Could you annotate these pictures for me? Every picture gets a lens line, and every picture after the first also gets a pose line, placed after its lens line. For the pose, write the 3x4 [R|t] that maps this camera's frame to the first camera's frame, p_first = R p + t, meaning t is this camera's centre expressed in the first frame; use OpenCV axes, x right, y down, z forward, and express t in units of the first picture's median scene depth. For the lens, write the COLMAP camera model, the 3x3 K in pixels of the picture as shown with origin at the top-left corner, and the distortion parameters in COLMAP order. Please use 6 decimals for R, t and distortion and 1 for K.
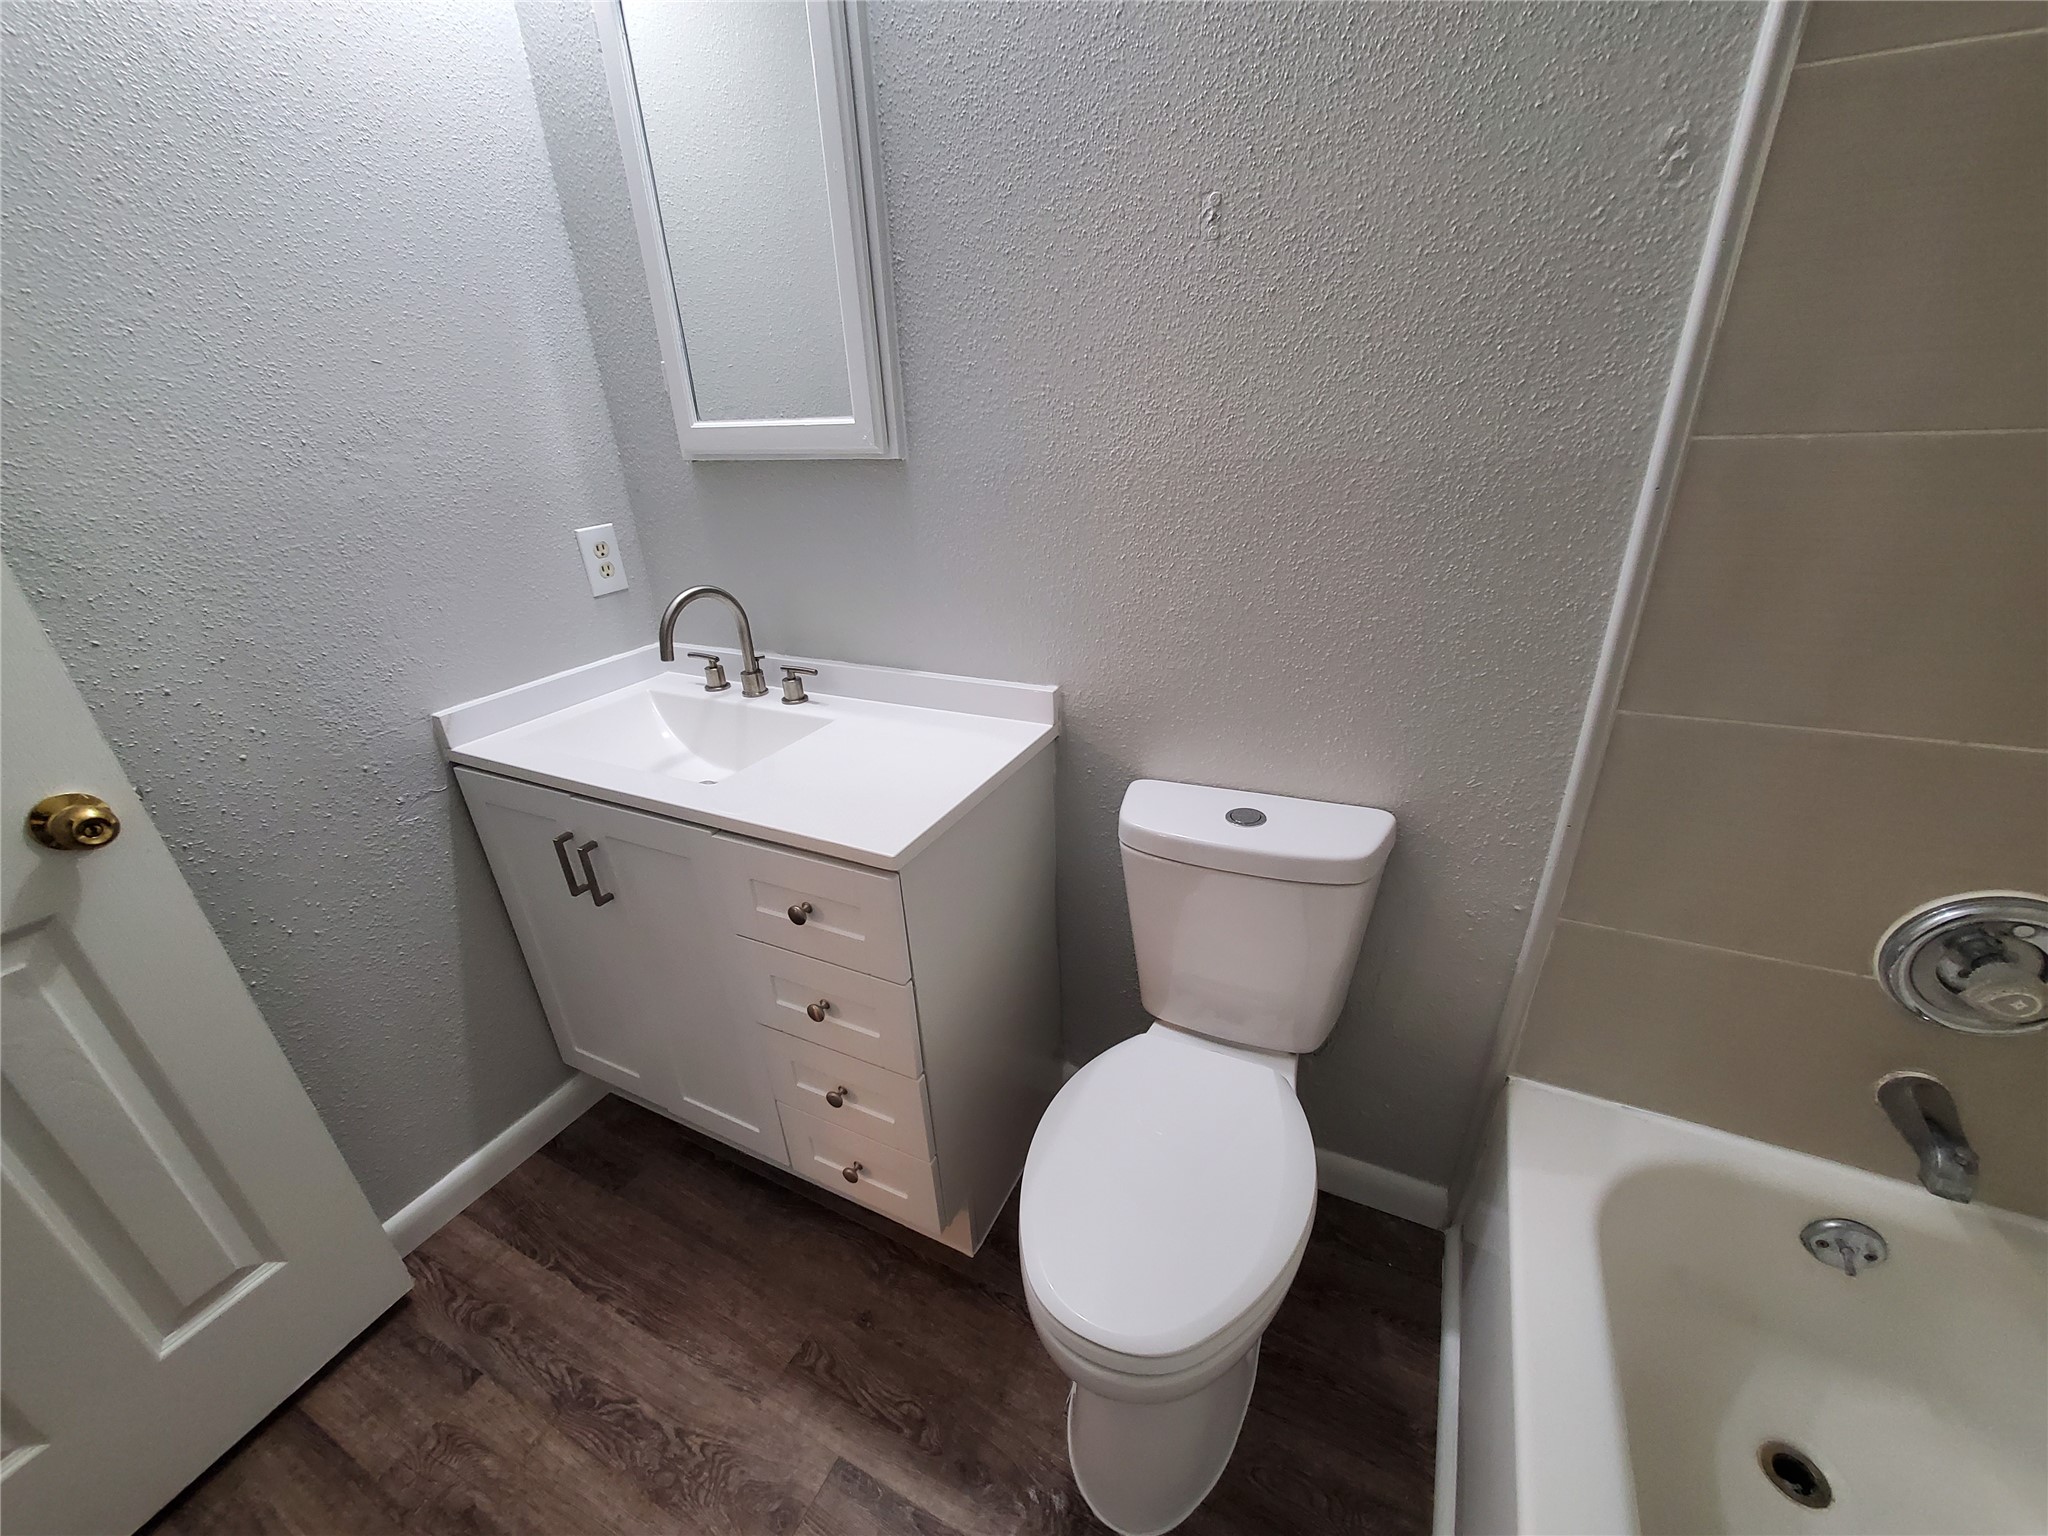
lens RADIAL K [[810.6, 0, 1025.4], [0, 810.6, 779.6], [0, 0, 1]] dist [-0.000051, -0.000318]
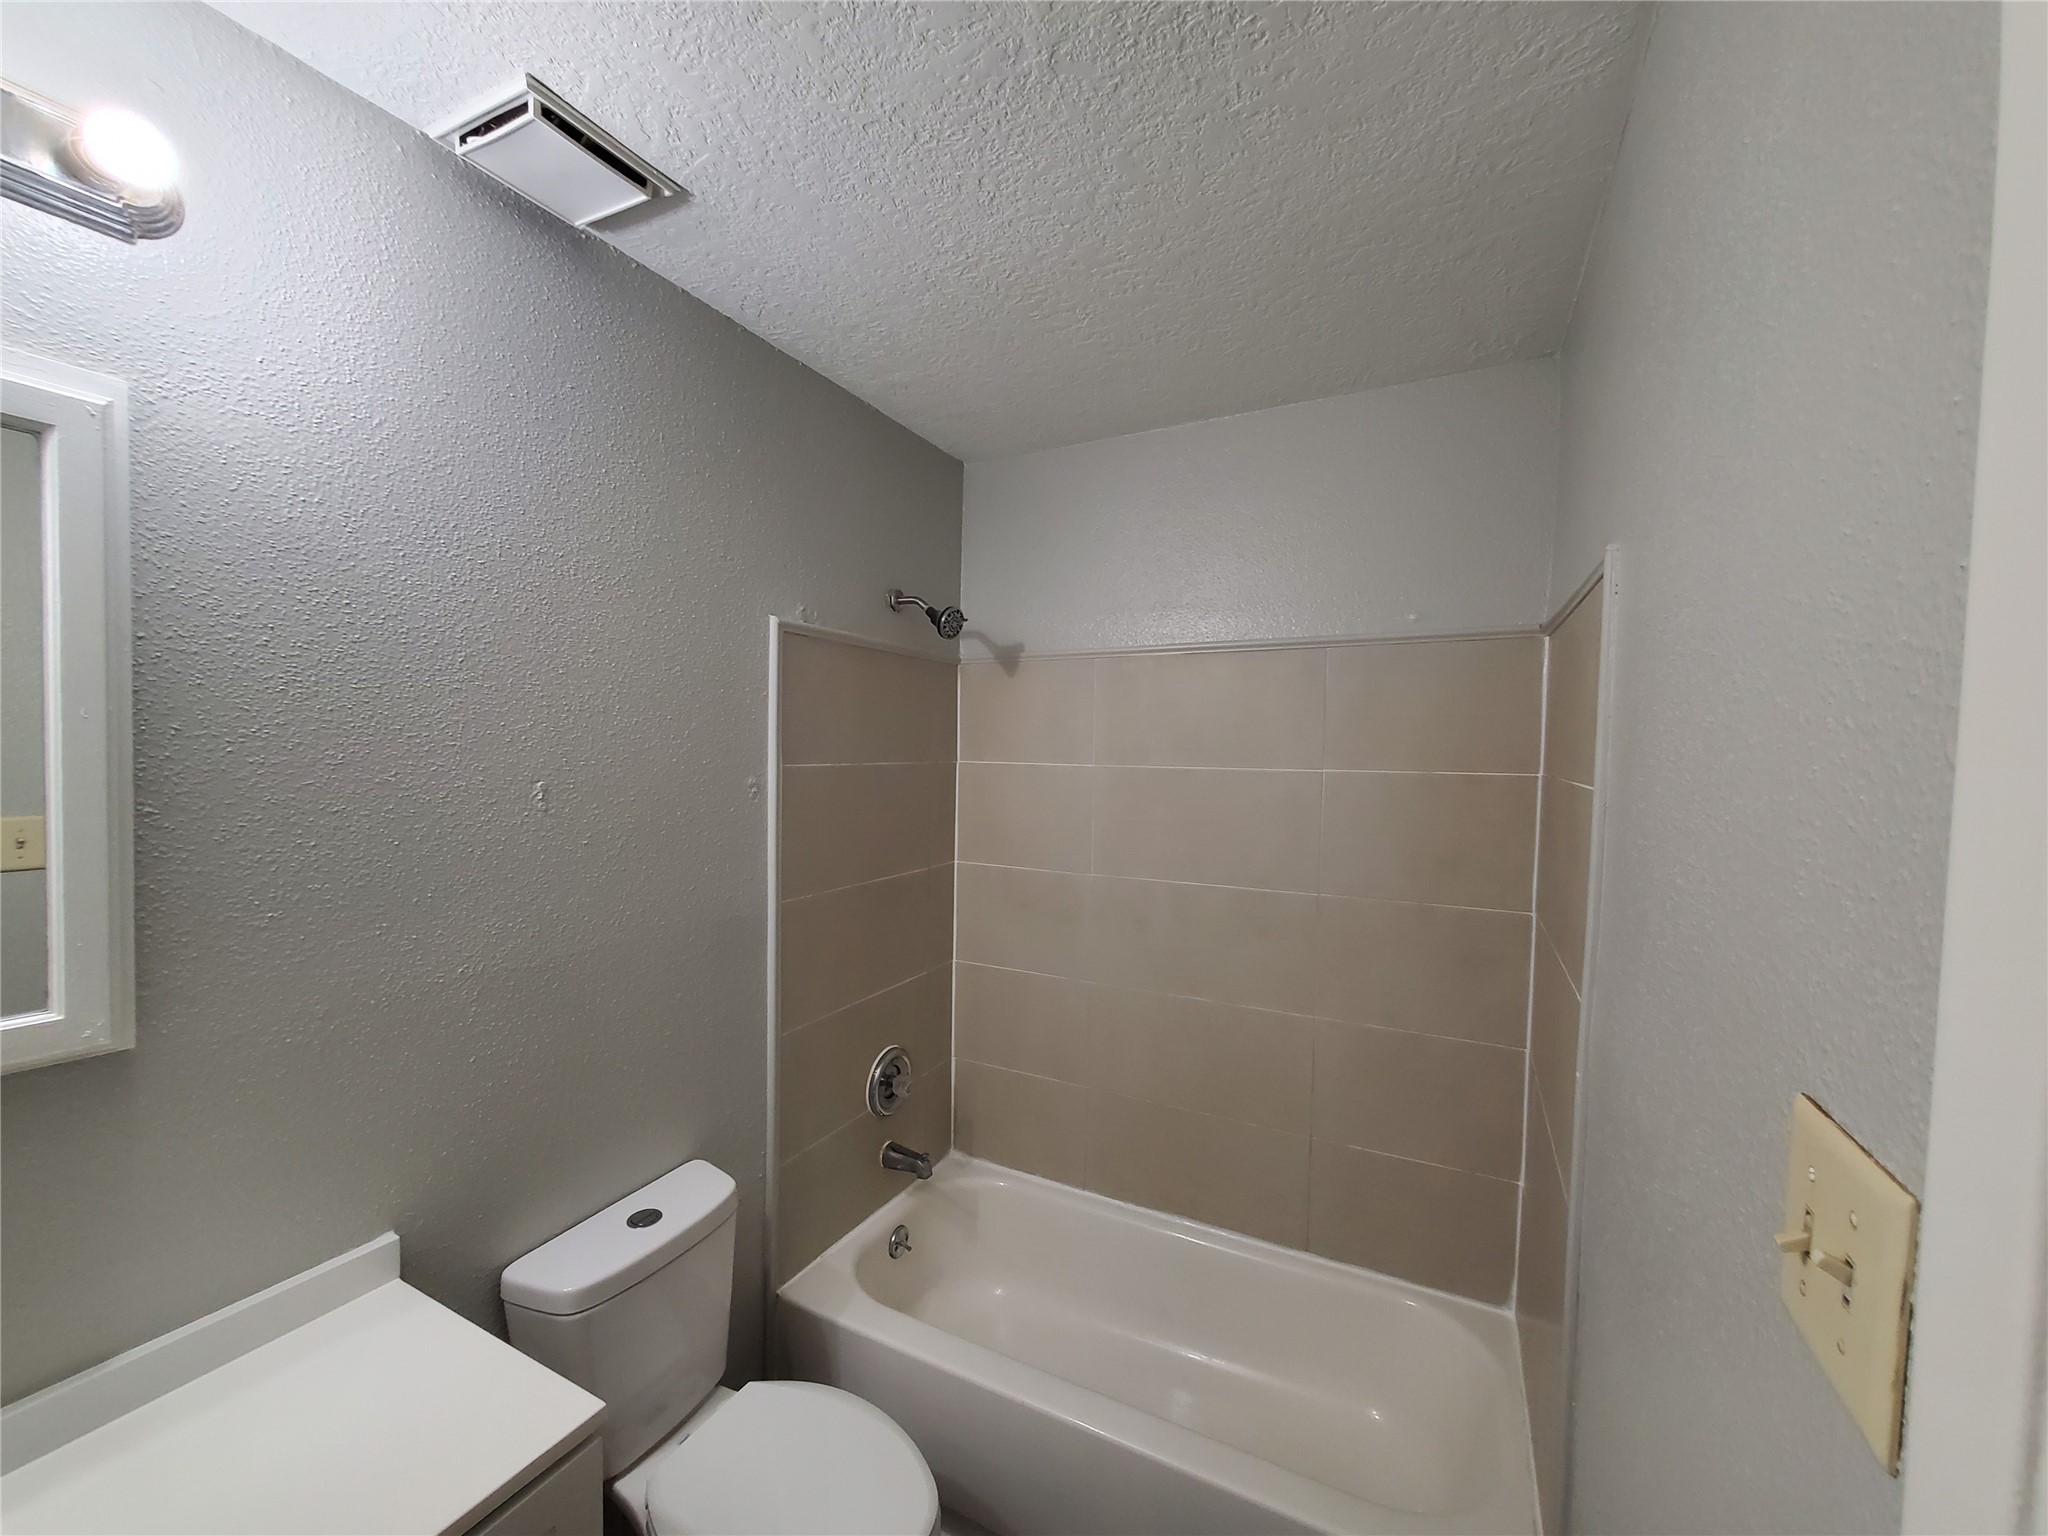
lens RADIAL K [[810.6, 0, 1025.4], [0, 810.6, 779.6], [0, 0, 1]] dist [-0.000051, -0.000318]
pose [[0.009446, 0.009793, 0.999907, -1.007788], [0.406032, 0.913769, -0.012785, -0.327096], [-0.913810, 0.406115, 0.004655, 0.203988]]
